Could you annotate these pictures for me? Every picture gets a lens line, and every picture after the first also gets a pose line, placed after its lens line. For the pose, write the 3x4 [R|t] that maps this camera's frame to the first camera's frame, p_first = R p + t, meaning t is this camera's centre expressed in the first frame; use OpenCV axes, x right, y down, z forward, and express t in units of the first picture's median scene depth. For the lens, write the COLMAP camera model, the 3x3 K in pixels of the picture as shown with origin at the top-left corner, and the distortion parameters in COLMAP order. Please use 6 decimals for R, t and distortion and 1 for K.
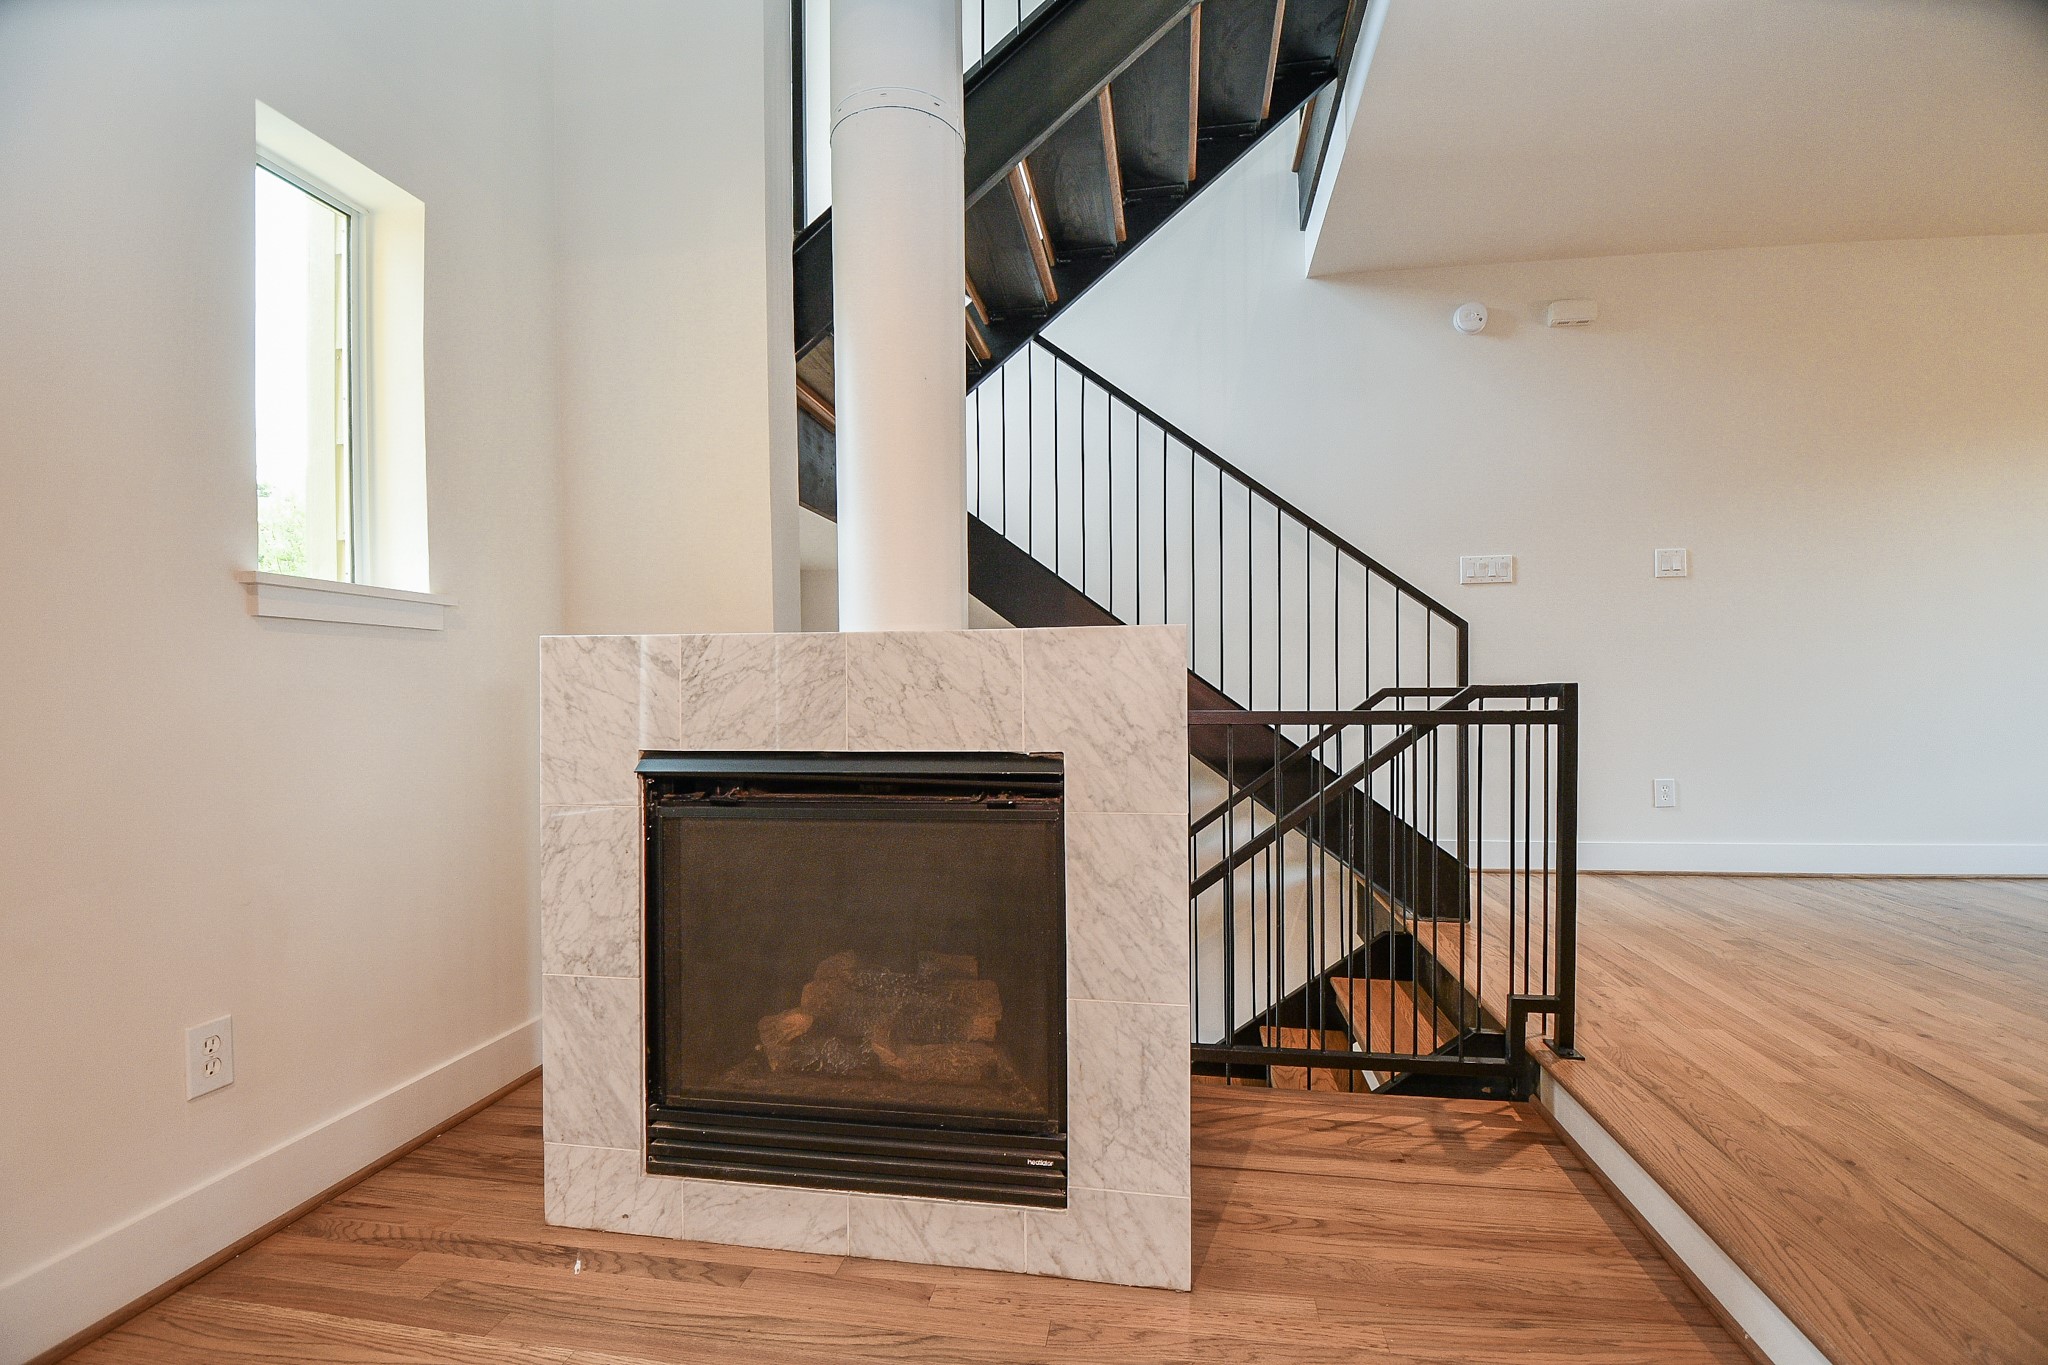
lens RADIAL K [[887.7, 0, 1028.9], [0, 887.7, 719.0], [0, 0, 1]] dist [0.000004, -0.015182]
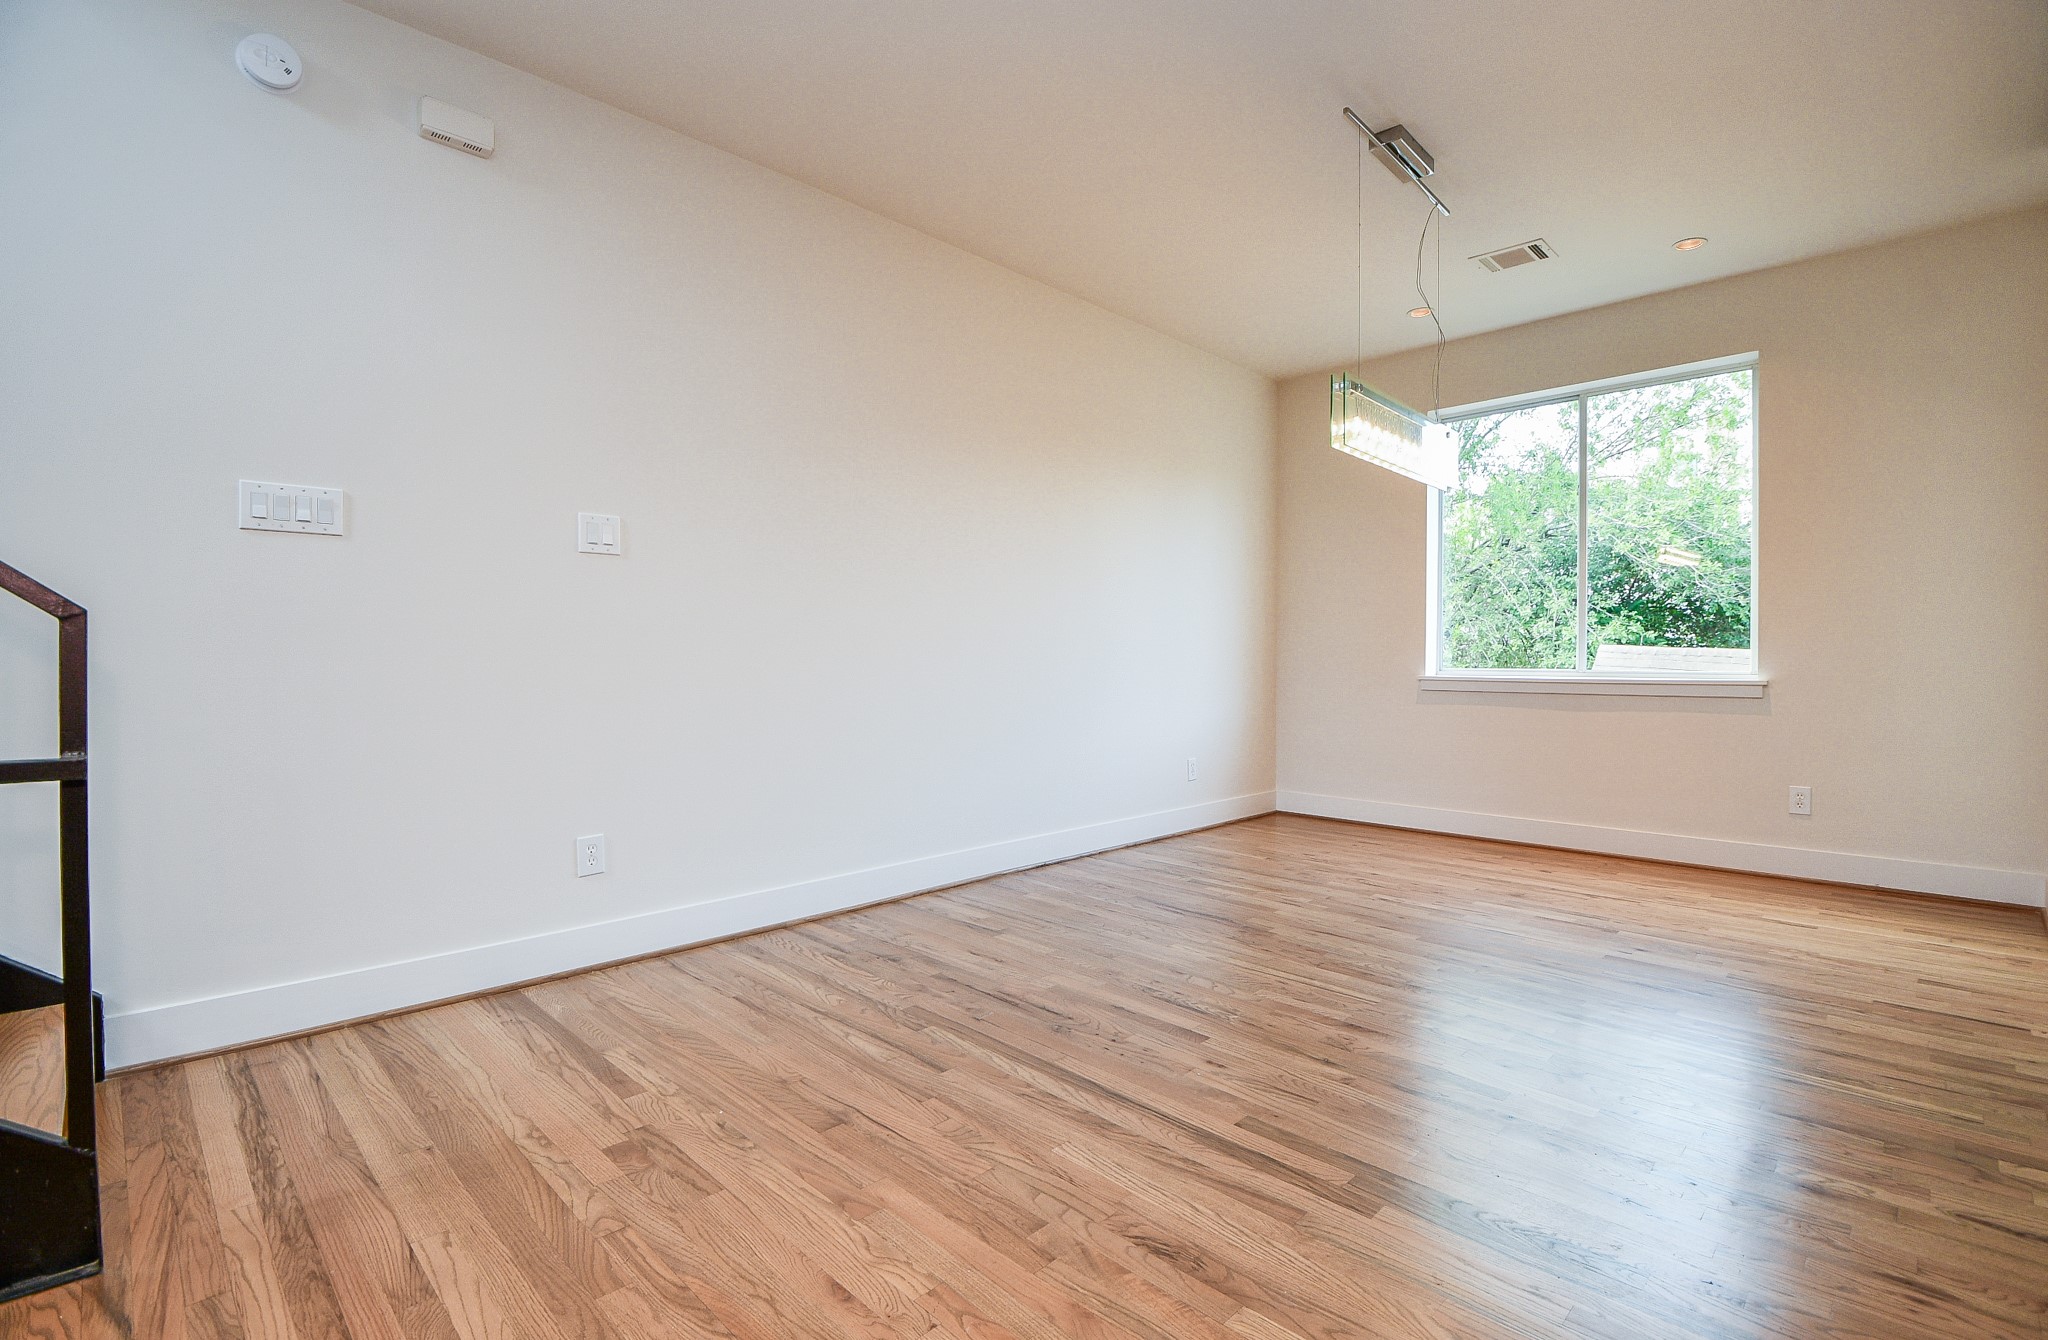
lens RADIAL K [[922.9, 0, 1047.9], [0, 922.9, 667.5], [0, 0, 1]] dist [-0.023406, -0.000427]
pose [[0.566376, 0.001868, 0.824145, 0.610461], [0.012803, 0.999857, -0.011065, -0.104942], [-0.824047, 0.016818, 0.566271, 0.531836]]
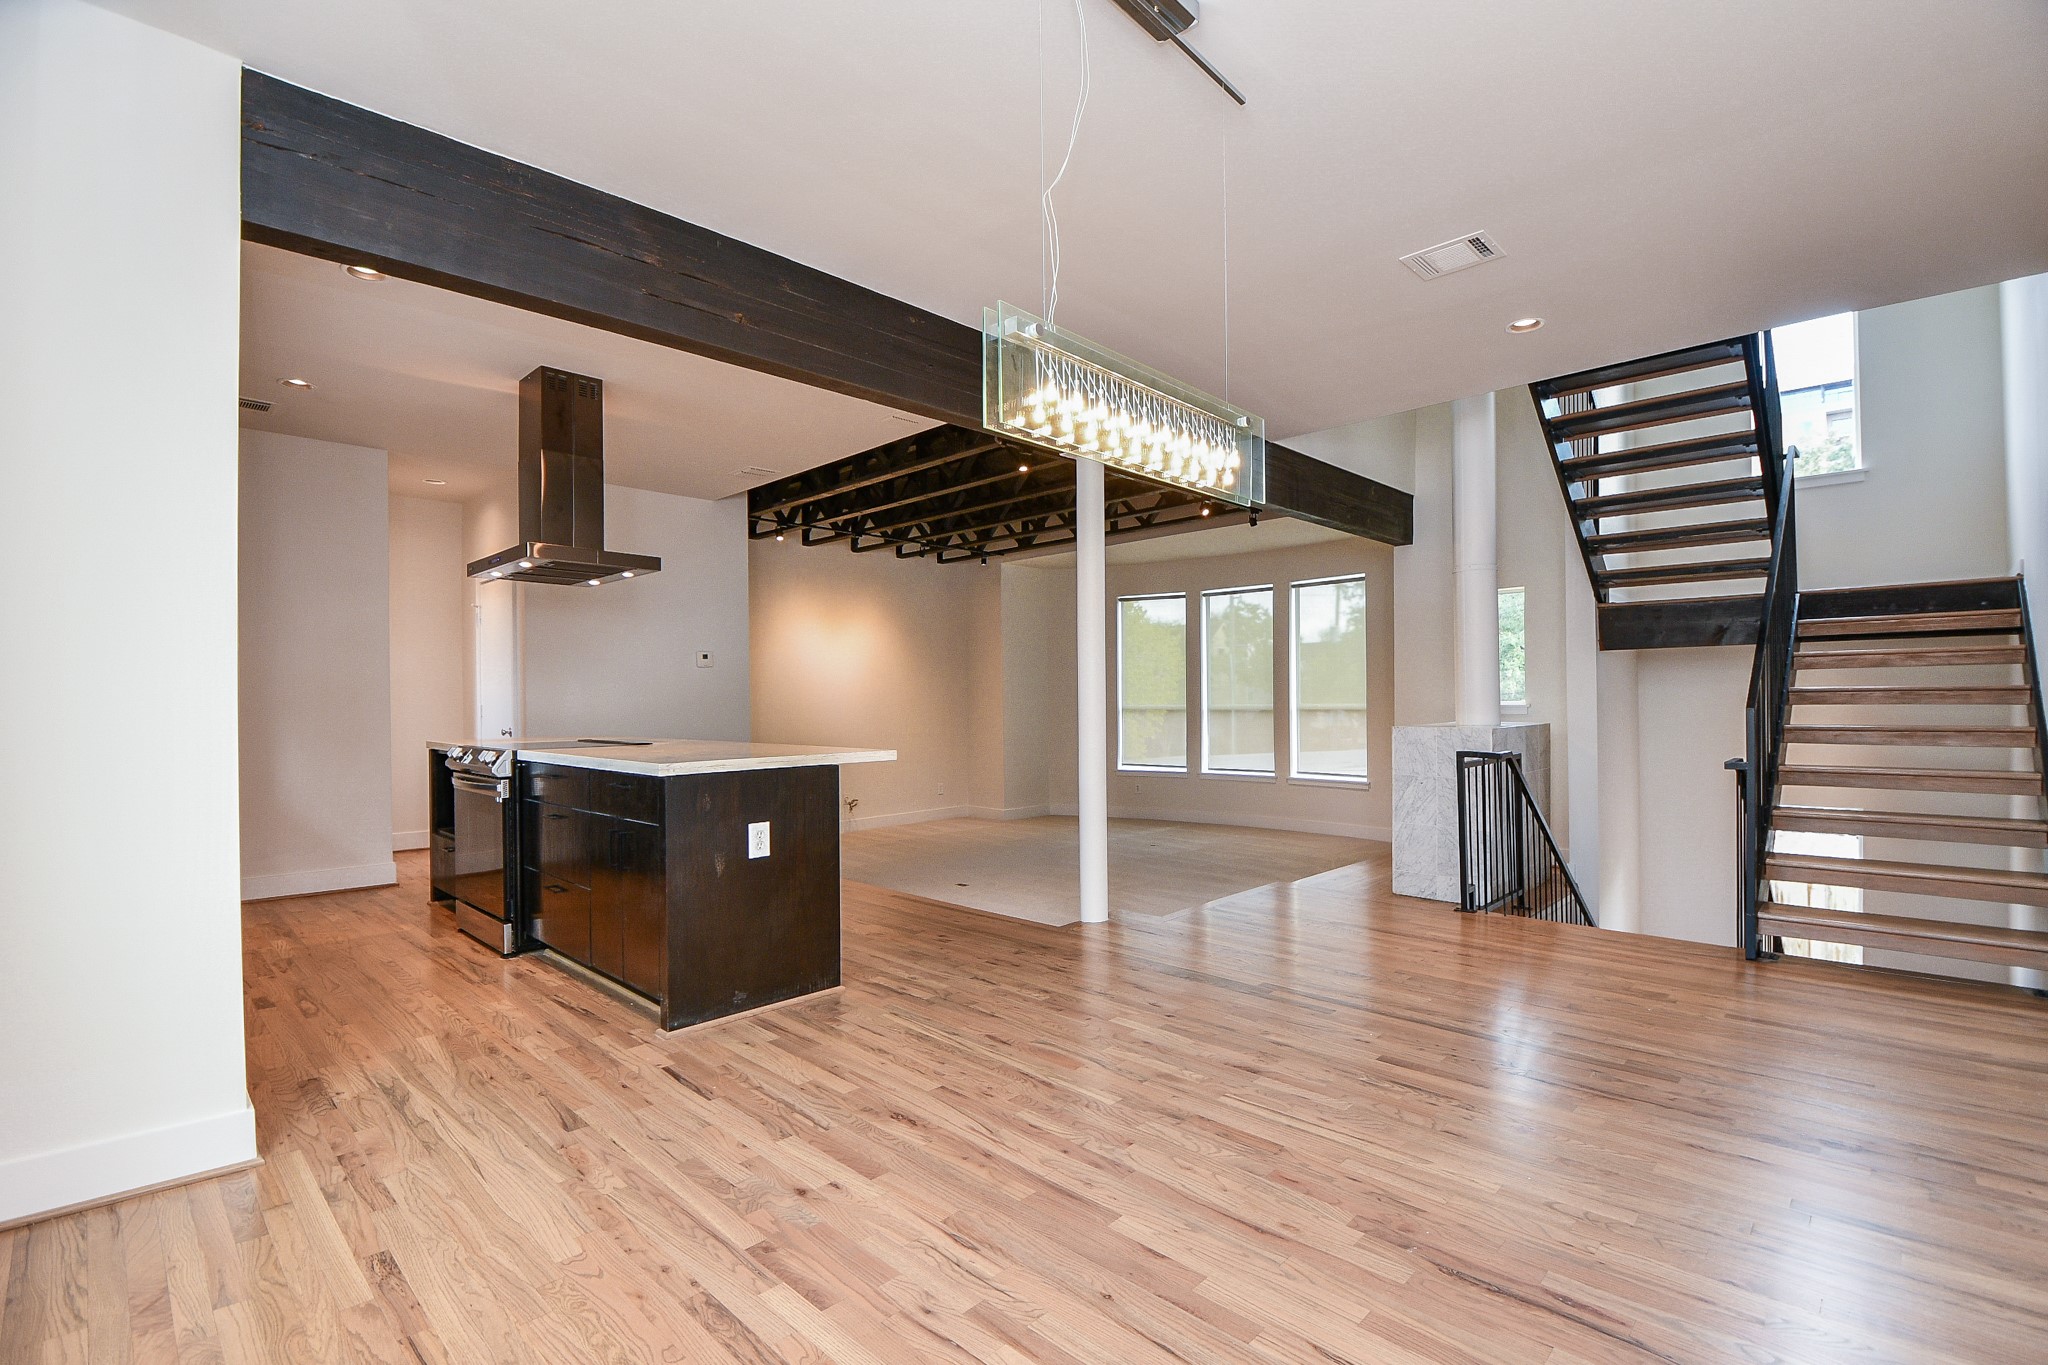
lens RADIAL K [[912.1, 0, 1031.8], [0, 912.1, 700.3], [0, 0, 1]] dist [0.018309, -0.027882]
pose [[-0.567025, 0.016019, -0.823545, 3.141316], [-0.006907, 0.999683, 0.024201, -0.221673], [0.823671, 0.019411, -0.566735, 1.383743]]
